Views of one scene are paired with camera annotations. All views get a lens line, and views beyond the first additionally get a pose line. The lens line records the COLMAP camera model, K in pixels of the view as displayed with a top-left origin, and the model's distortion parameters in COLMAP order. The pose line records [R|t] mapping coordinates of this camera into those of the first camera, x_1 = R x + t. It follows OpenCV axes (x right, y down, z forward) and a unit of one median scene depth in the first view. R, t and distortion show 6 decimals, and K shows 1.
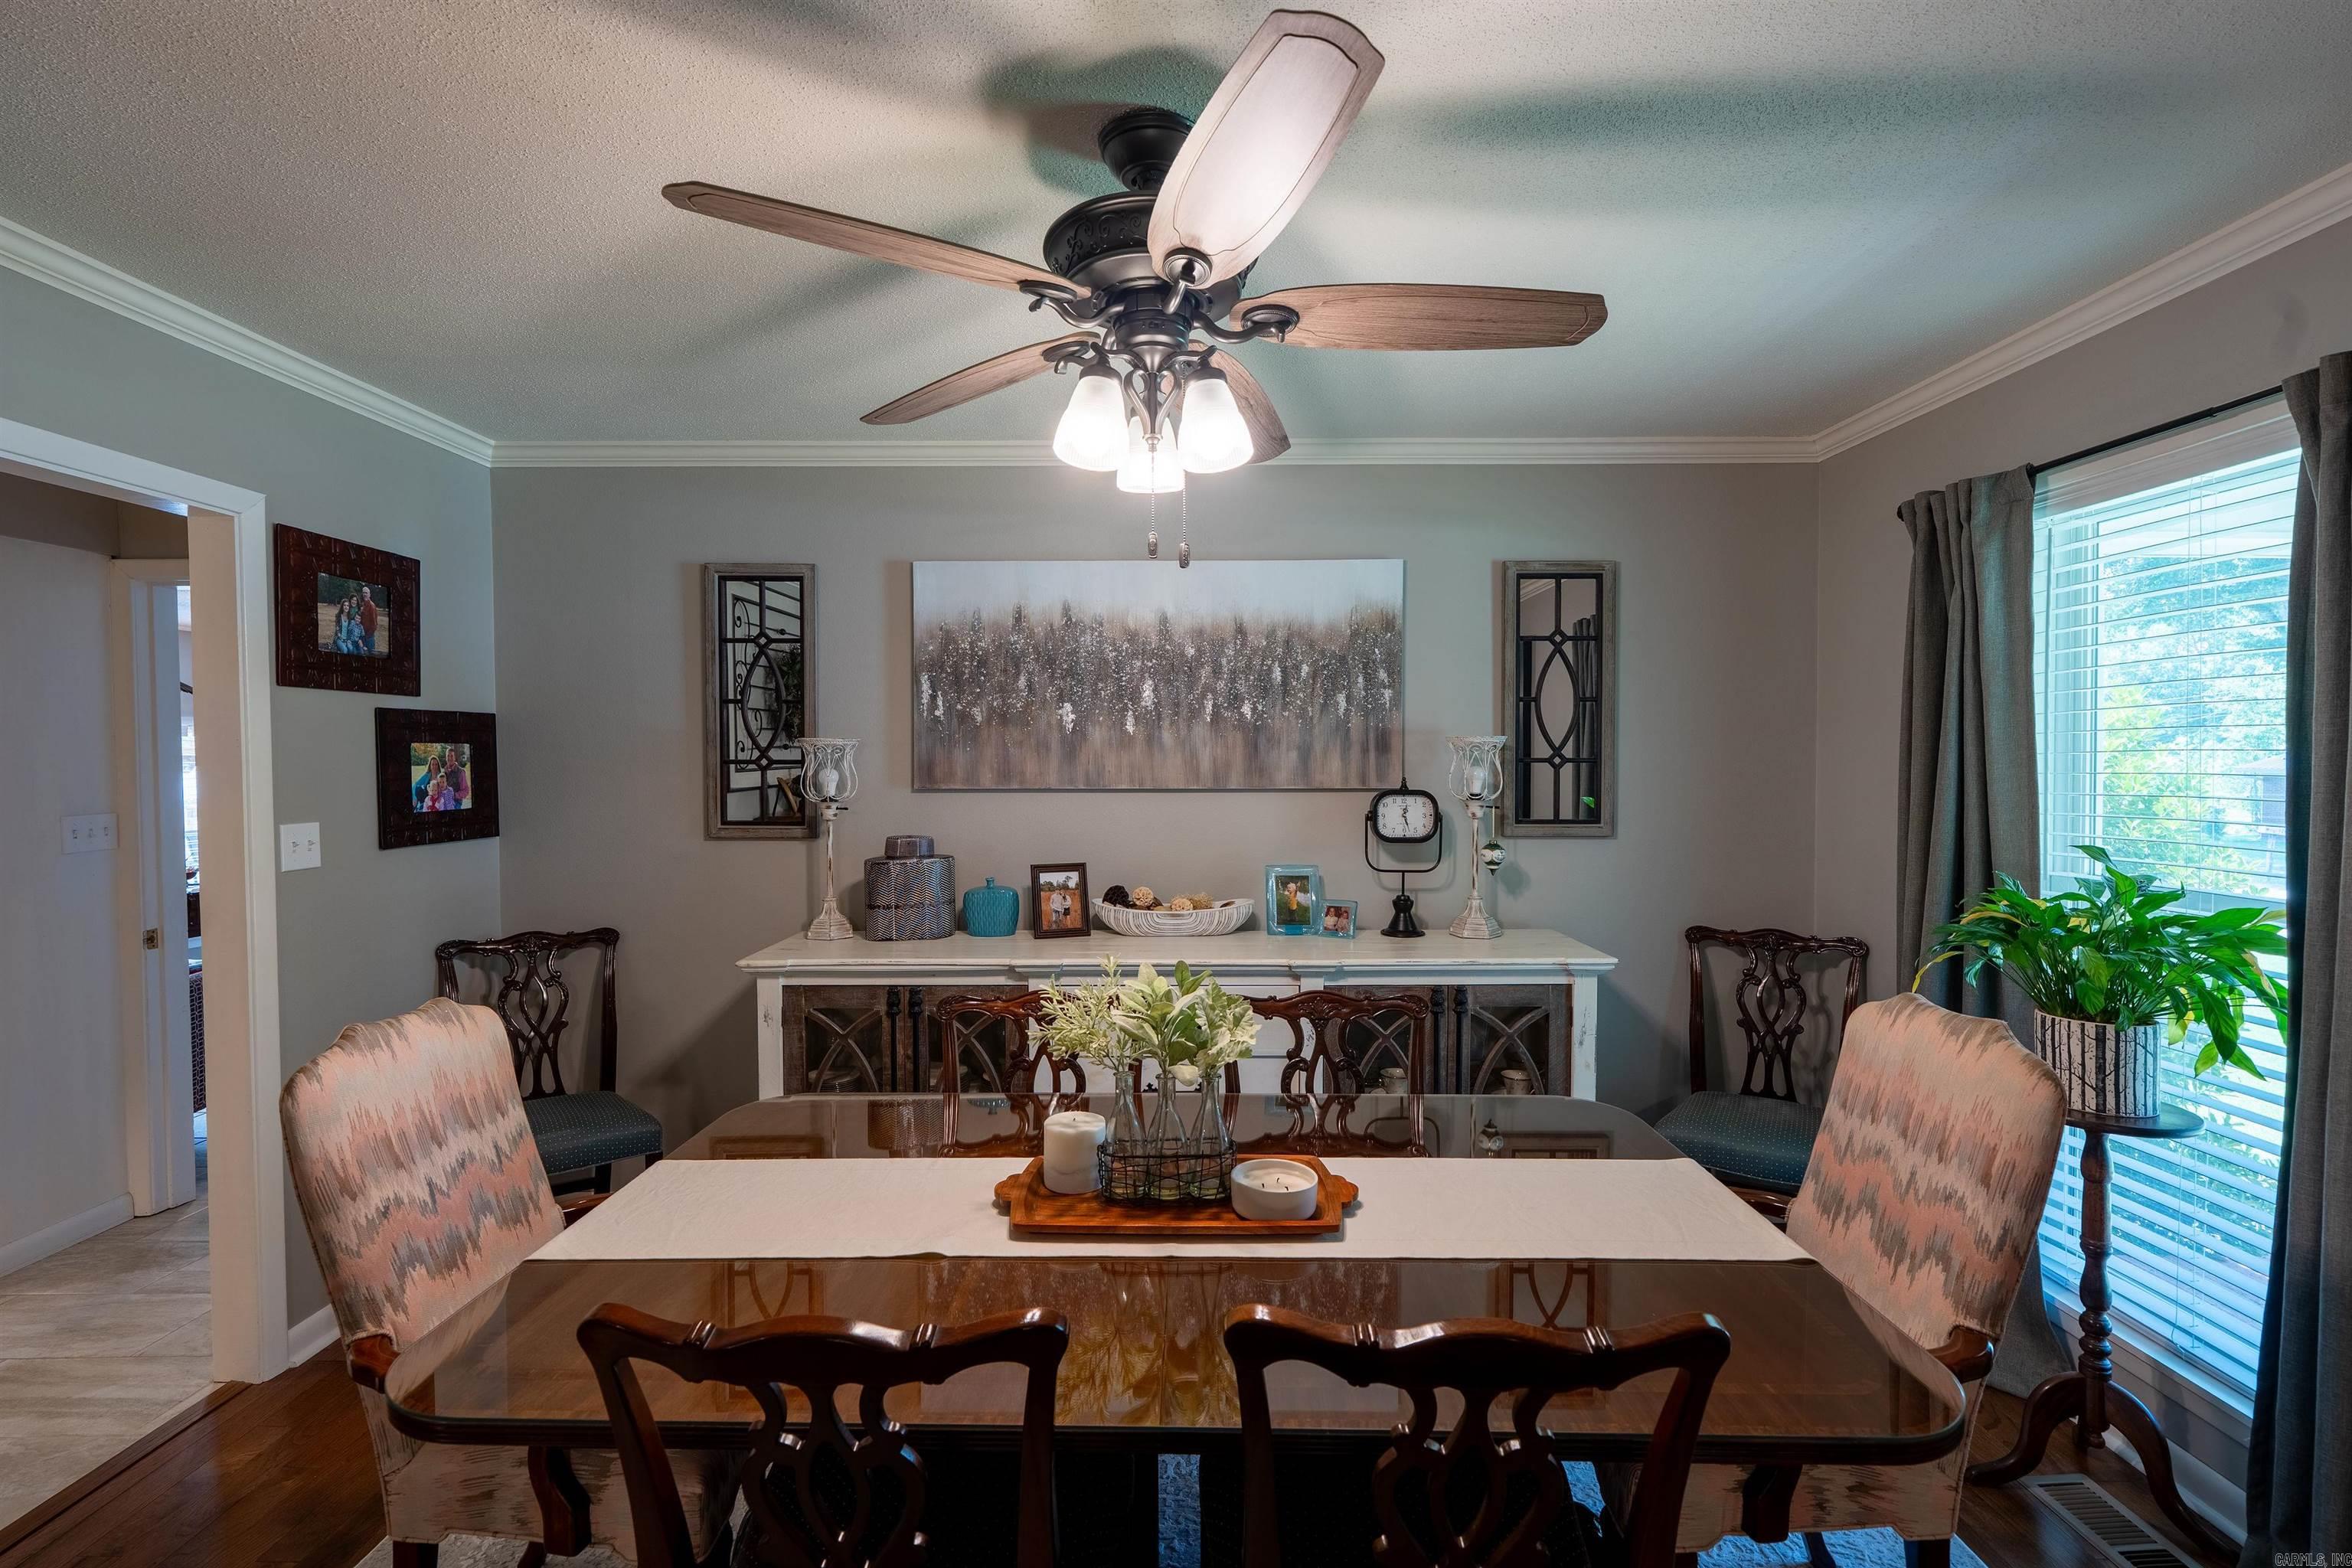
lens RADIAL K [[1055.6, 0, 1173.5], [0, 1055.6, 786.8], [0, 0, 1]] dist [-0.004817, 0.002306]
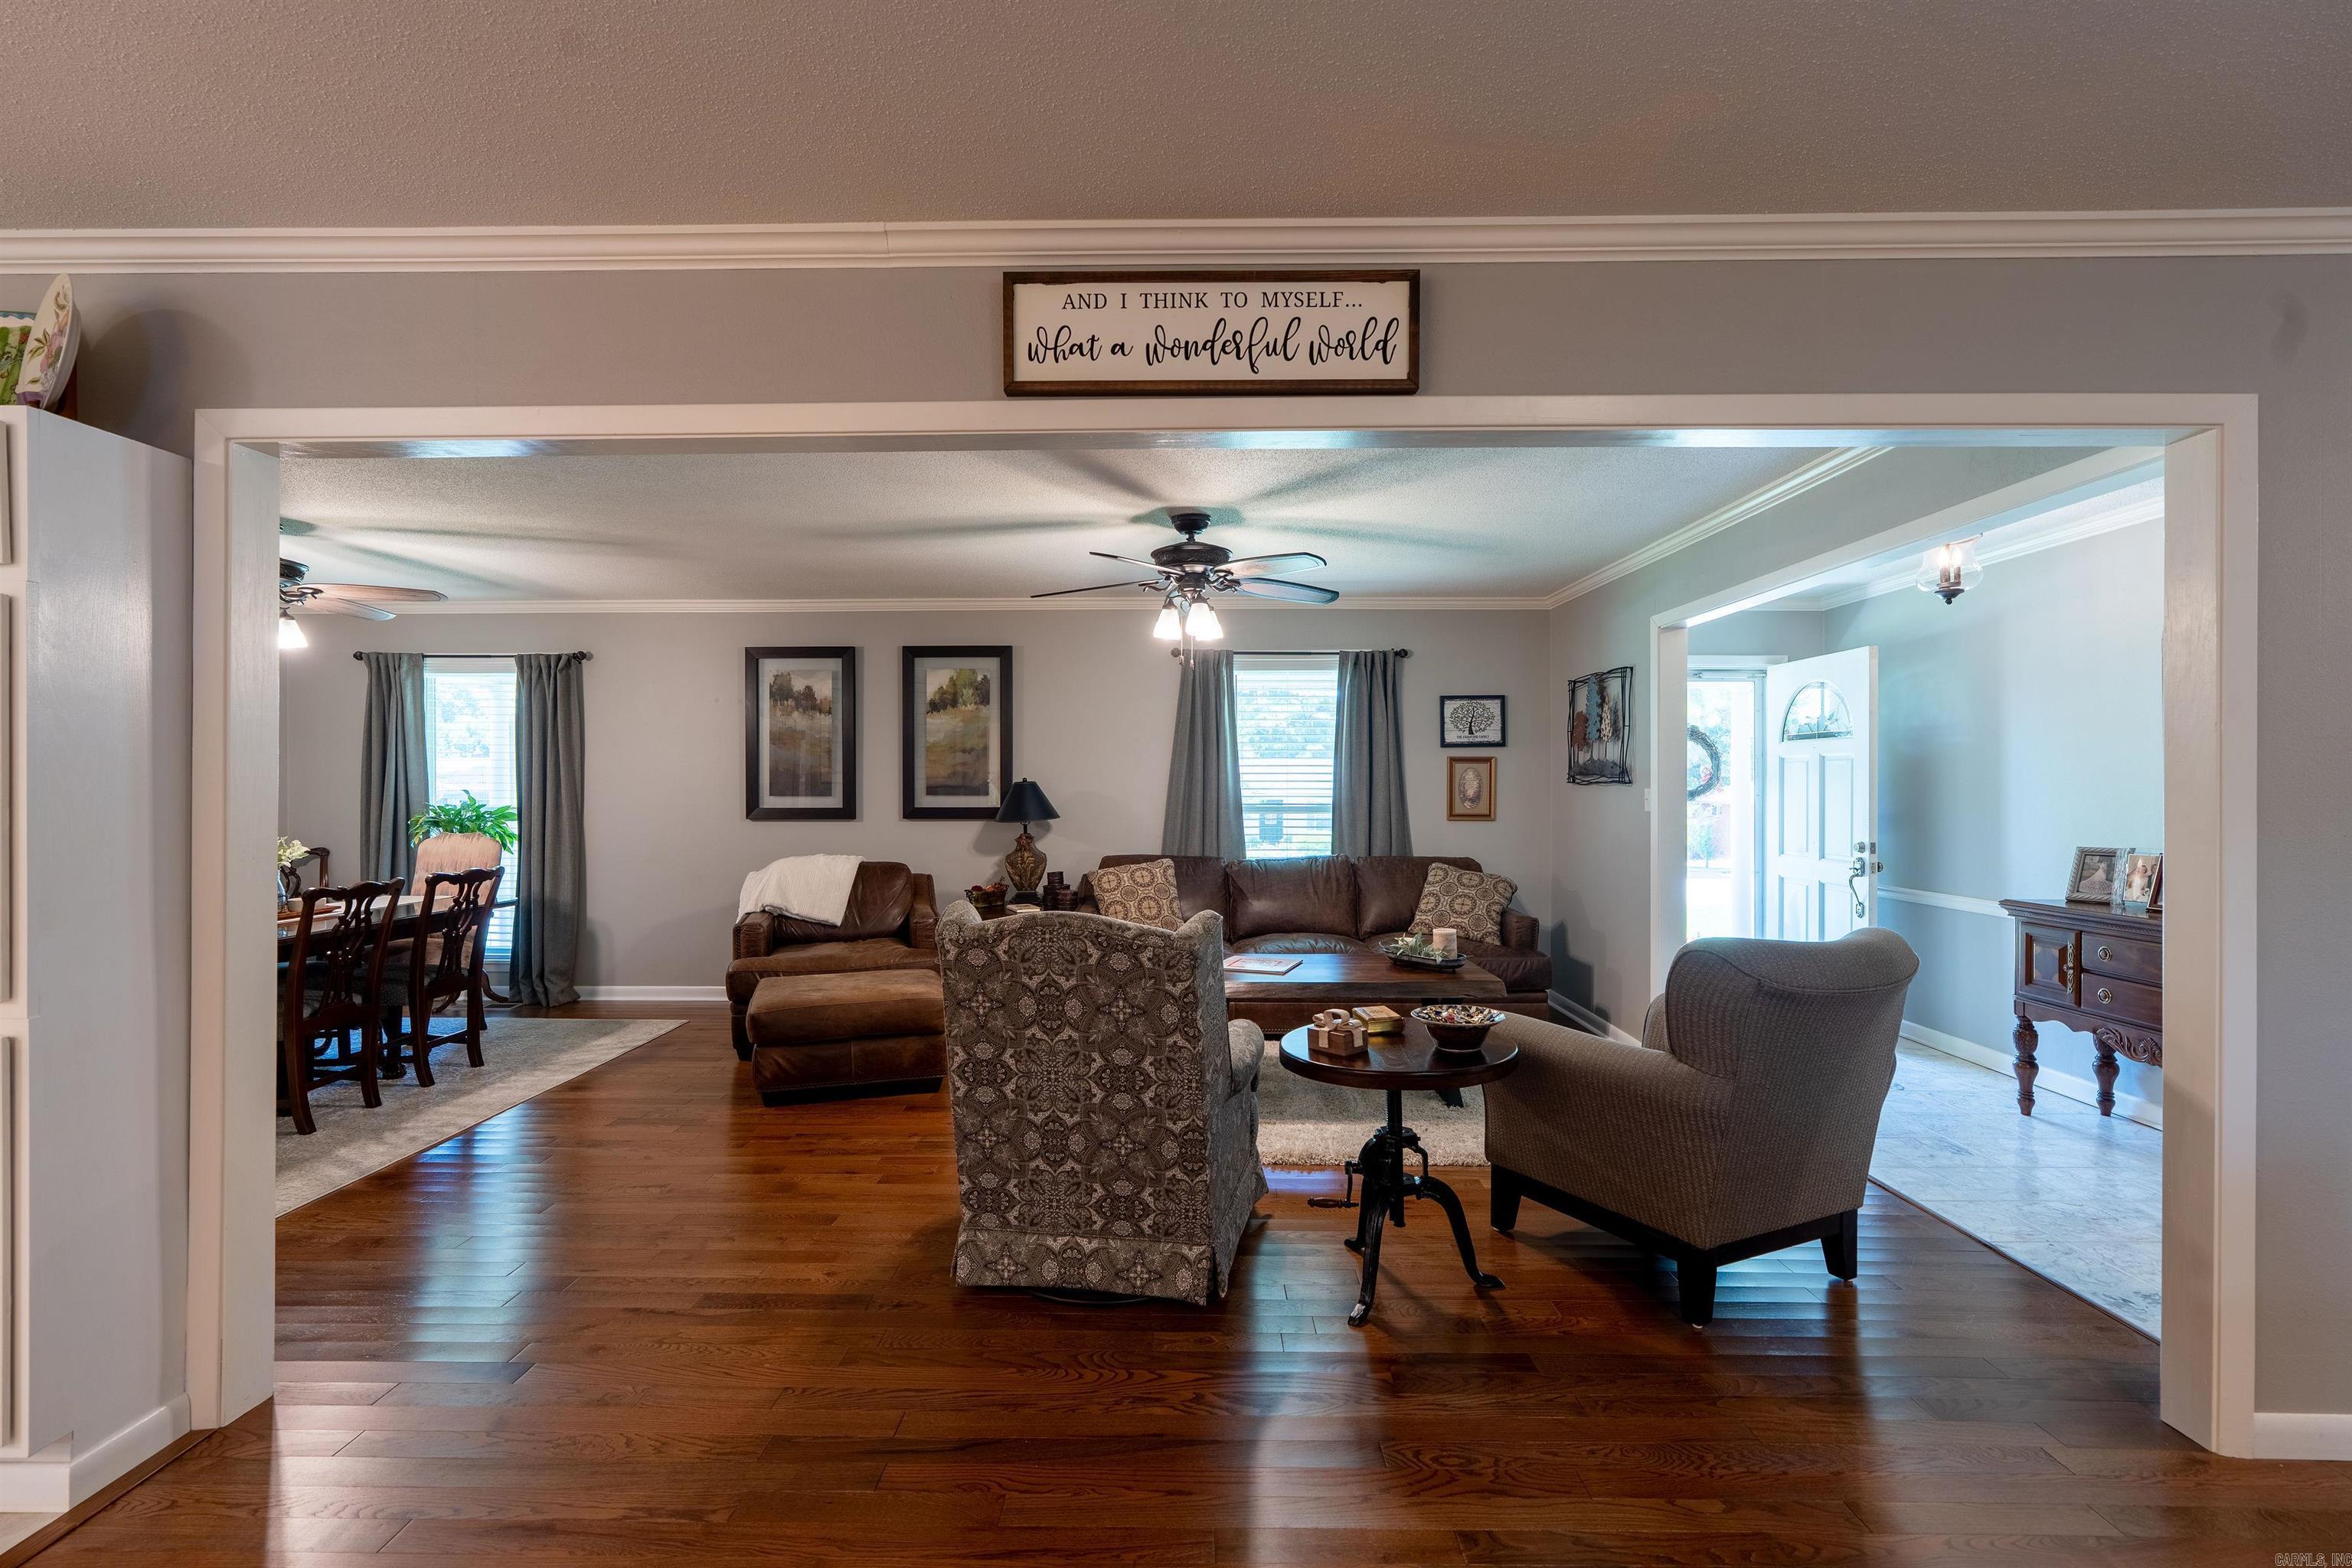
lens RADIAL K [[1055.6, 0, 1173.6], [0, 1055.6, 795.3], [0, 0, 1]] dist [-0.004817, 0.002306]
pose [[0.007995, -0.000727, 0.999968, -1.503305], [0.028188, 0.999603, 0.000502, 0.088583], [-0.999571, 0.028183, 0.008013, -0.748517]]
